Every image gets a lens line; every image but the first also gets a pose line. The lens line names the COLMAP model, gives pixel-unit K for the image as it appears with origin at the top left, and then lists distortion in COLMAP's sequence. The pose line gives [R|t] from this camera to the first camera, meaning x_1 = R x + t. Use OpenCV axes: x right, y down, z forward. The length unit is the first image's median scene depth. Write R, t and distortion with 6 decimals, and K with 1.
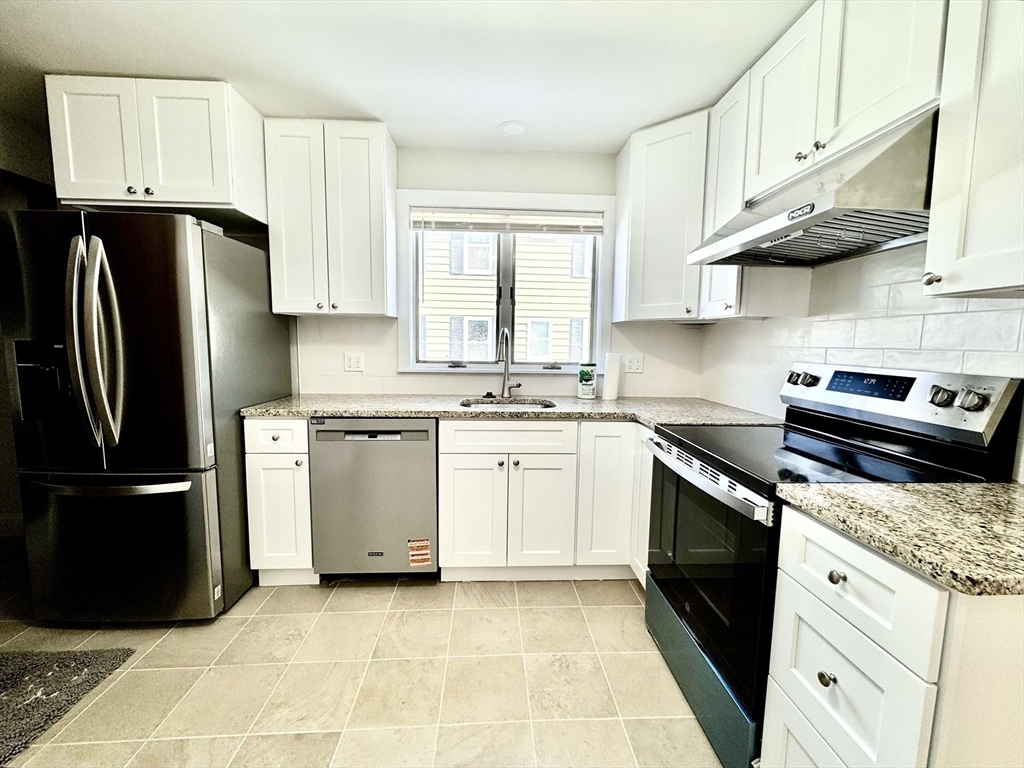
lens RADIAL K [[418.3, 0, 512.6], [0, 418.3, 382.7], [0, 0, 1]] dist [0.003643, -0.000535]
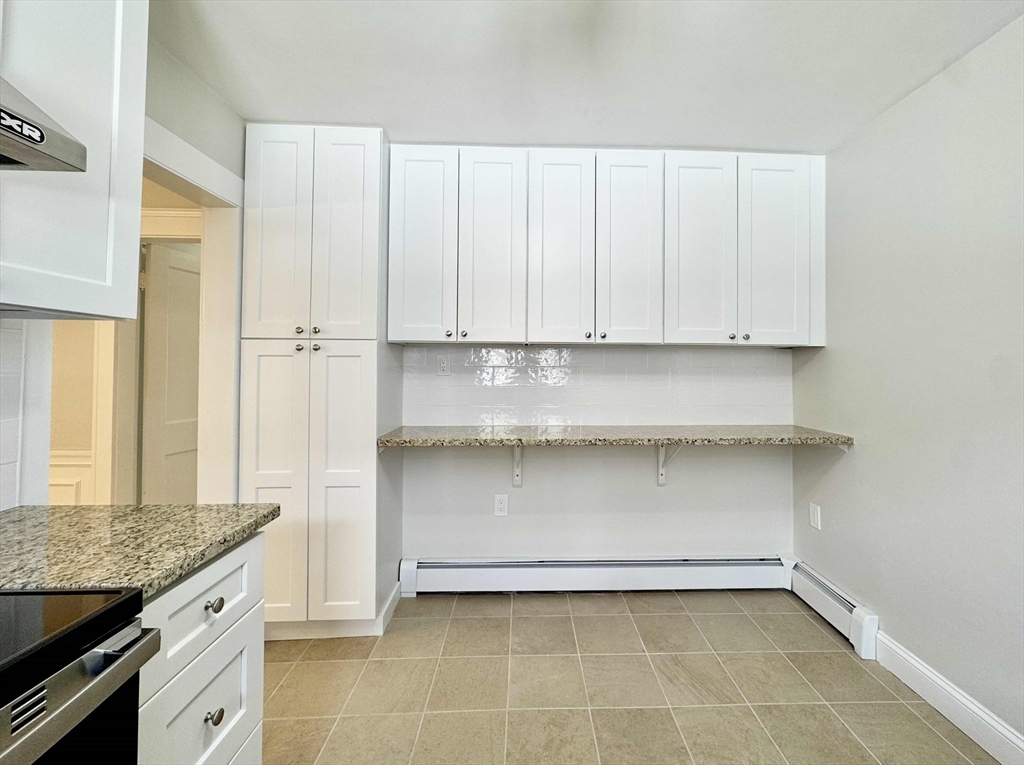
lens RADIAL K [[418.3, 0, 513.6], [0, 418.3, 372.9], [0, 0, 1]] dist [0.003643, -0.000535]
pose [[-0.996766, -0.019108, 0.078053, 0.006728], [-0.010690, 0.994215, 0.106876, -0.178630], [-0.079643, 0.105696, -0.991204, 1.727558]]
